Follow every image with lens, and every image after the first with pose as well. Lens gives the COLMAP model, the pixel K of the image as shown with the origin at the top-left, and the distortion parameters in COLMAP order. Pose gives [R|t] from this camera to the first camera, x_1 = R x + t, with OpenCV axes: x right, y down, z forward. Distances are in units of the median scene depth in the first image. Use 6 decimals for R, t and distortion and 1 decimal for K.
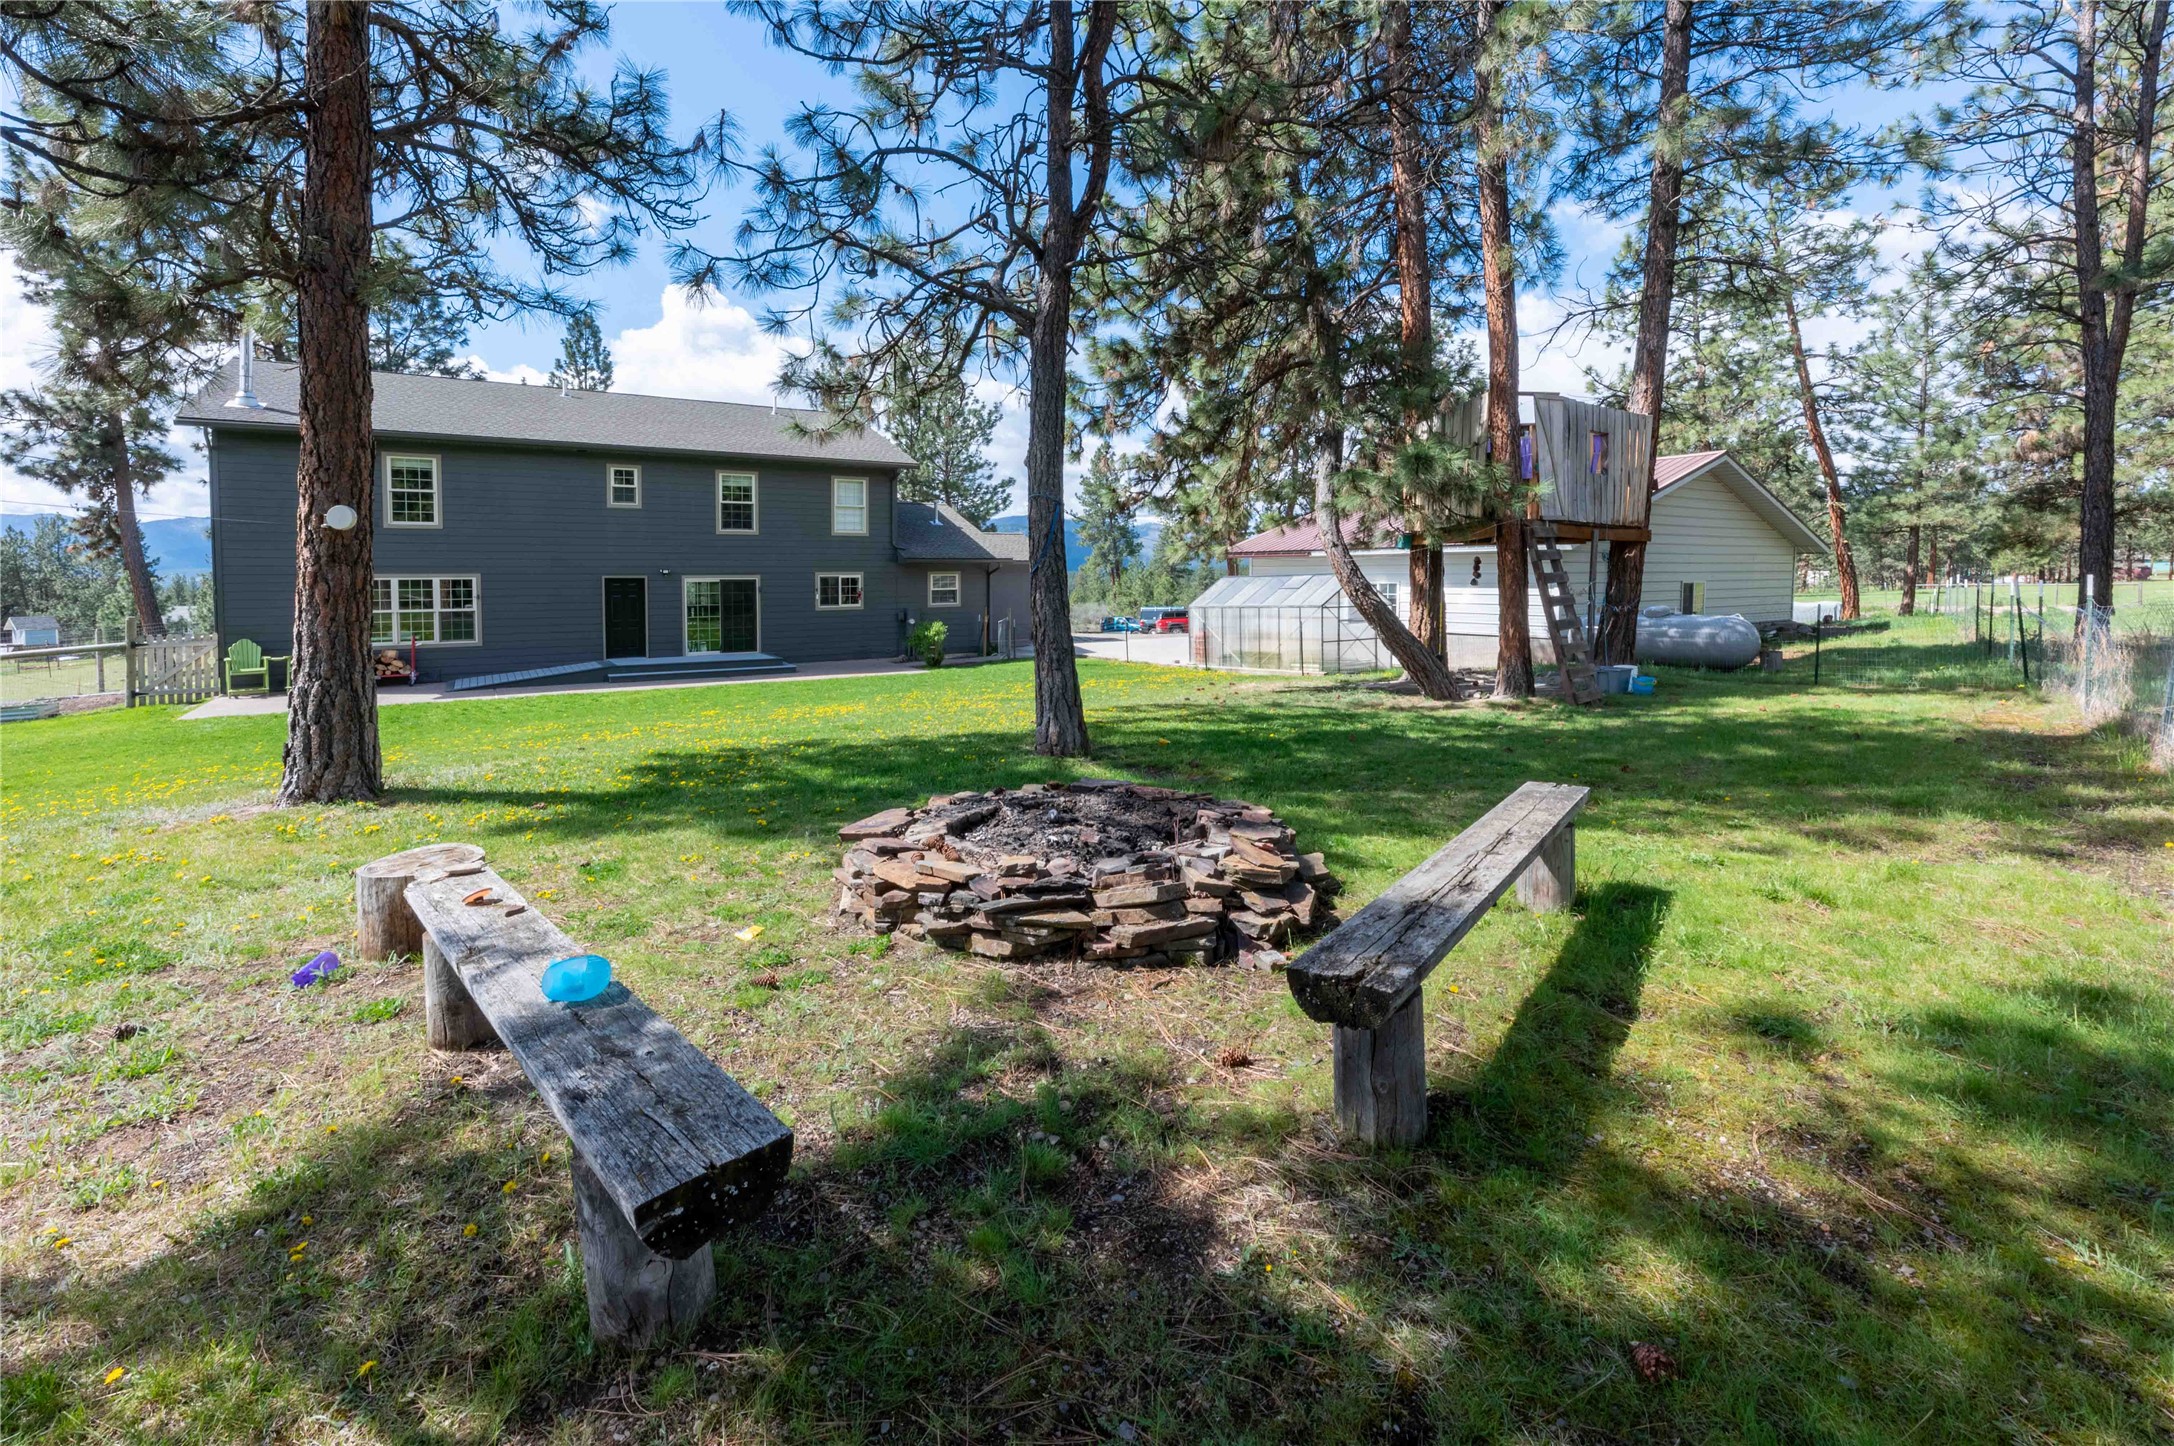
lens RADIAL K [[878.2, 0, 1058.9], [0, 878.2, 614.1], [0, 0, 1]] dist [-0.006042, 0.000641]
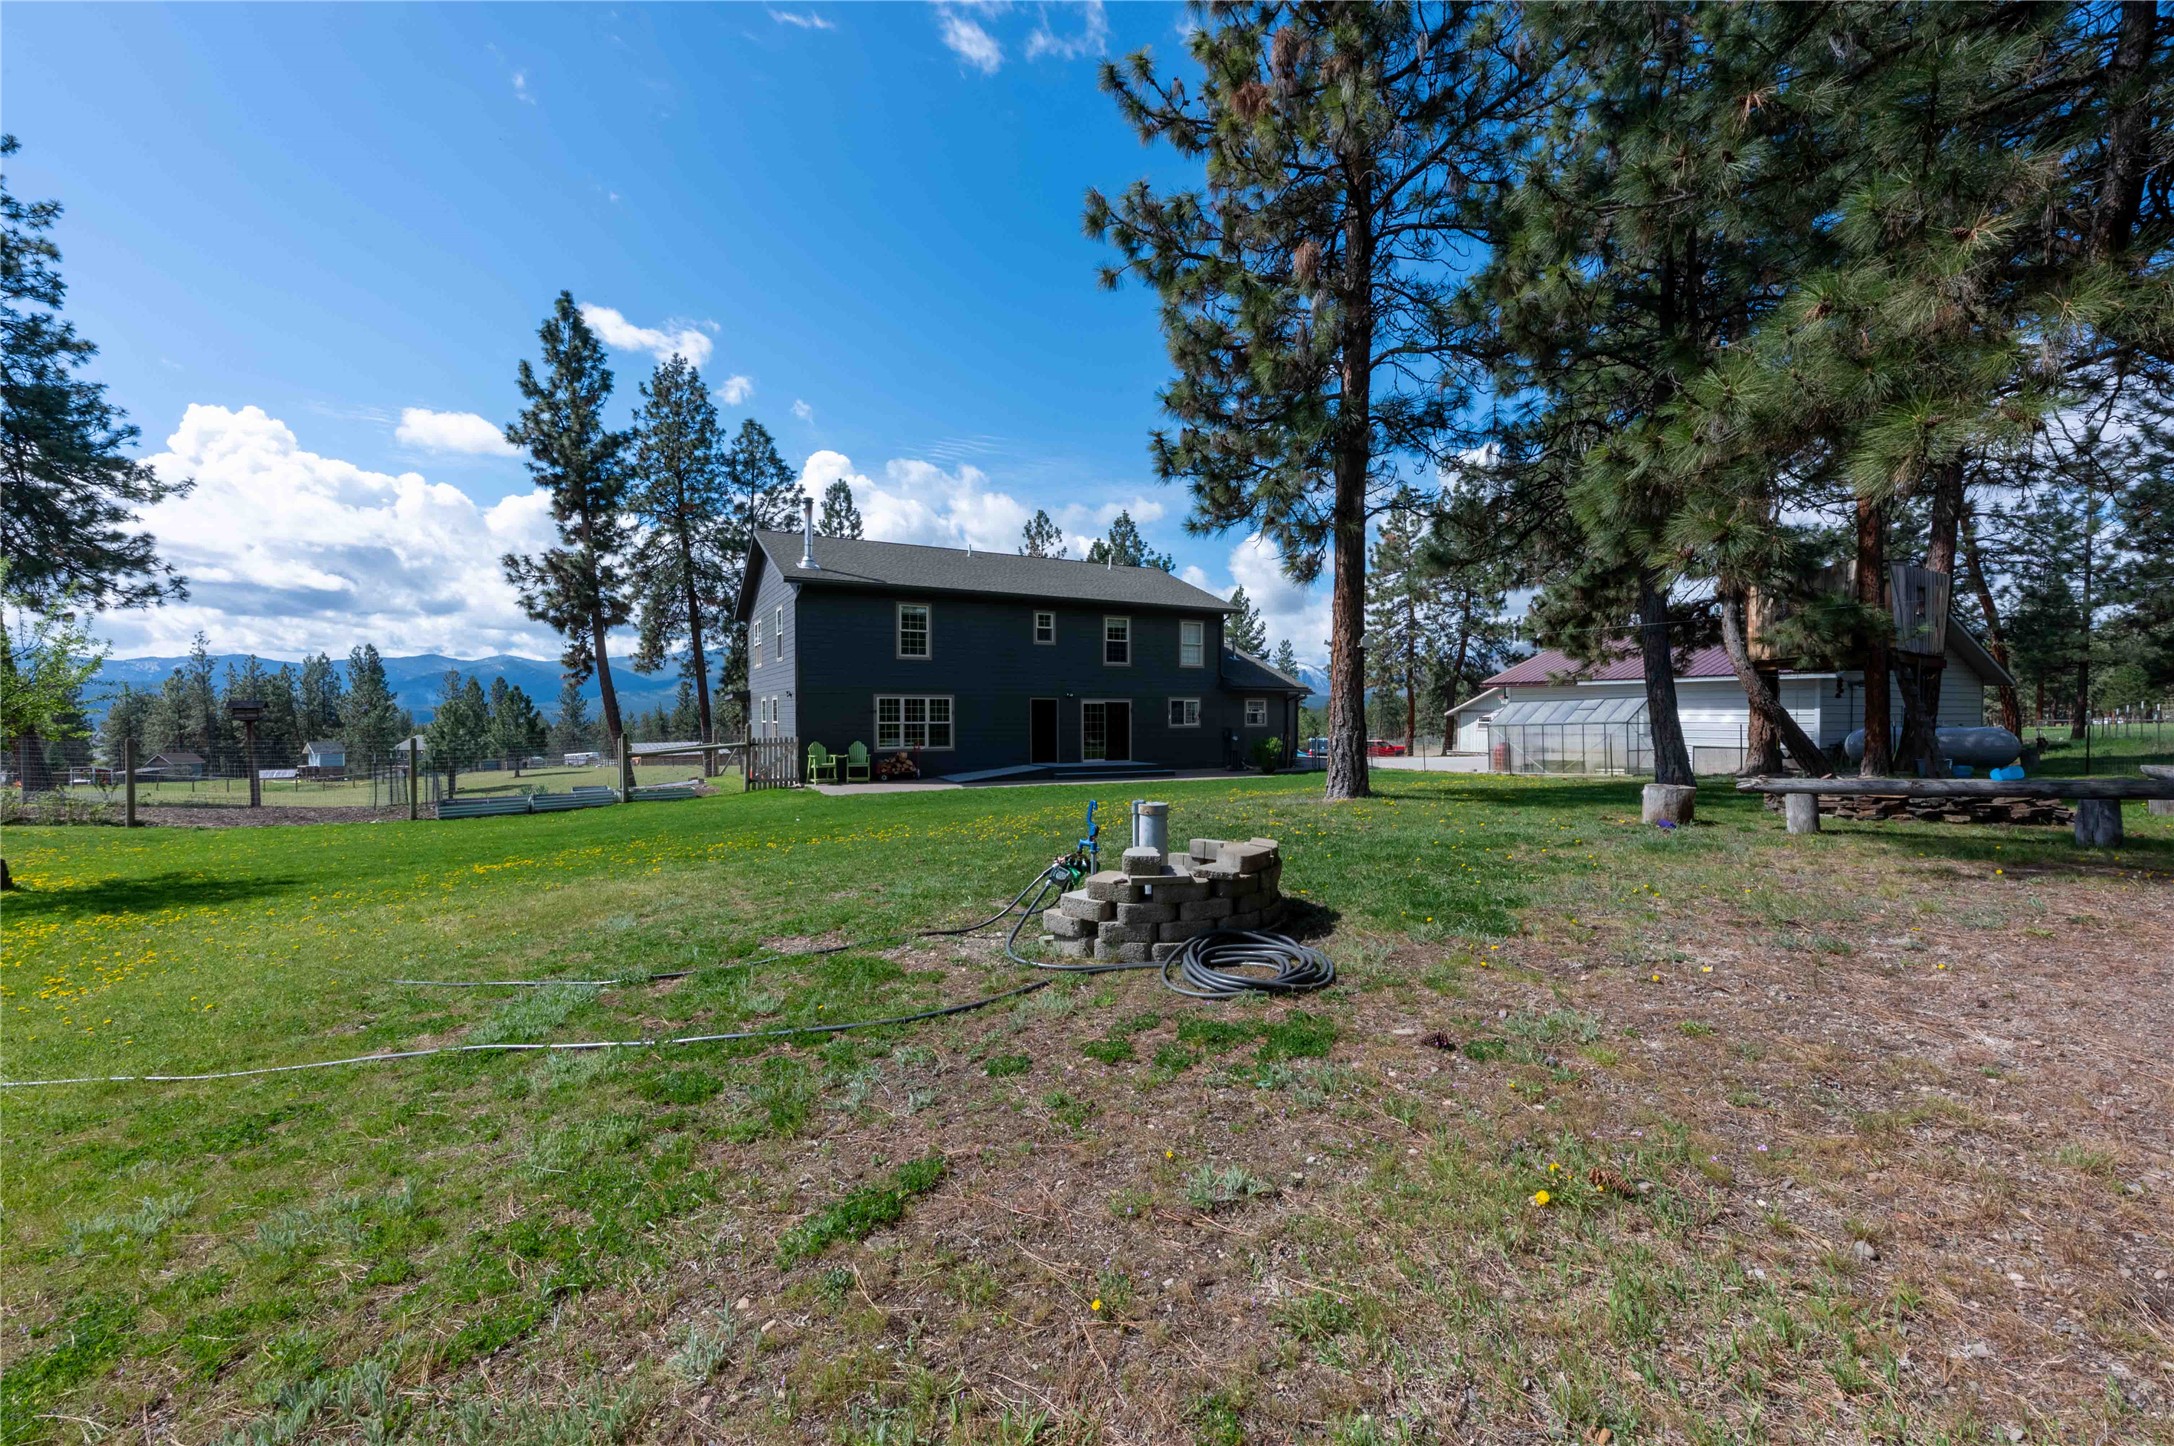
lens RADIAL K [[857.1, 0, 1082.3], [0, 857.1, 720.9], [0, 0, 1]] dist [-0.007402, 0.001342]
pose [[0.999040, 0.004183, -0.043608, -0.363144], [-0.005862, 0.999243, -0.038448, 0.034383], [0.043414, 0.038666, 0.998309, -0.217426]]
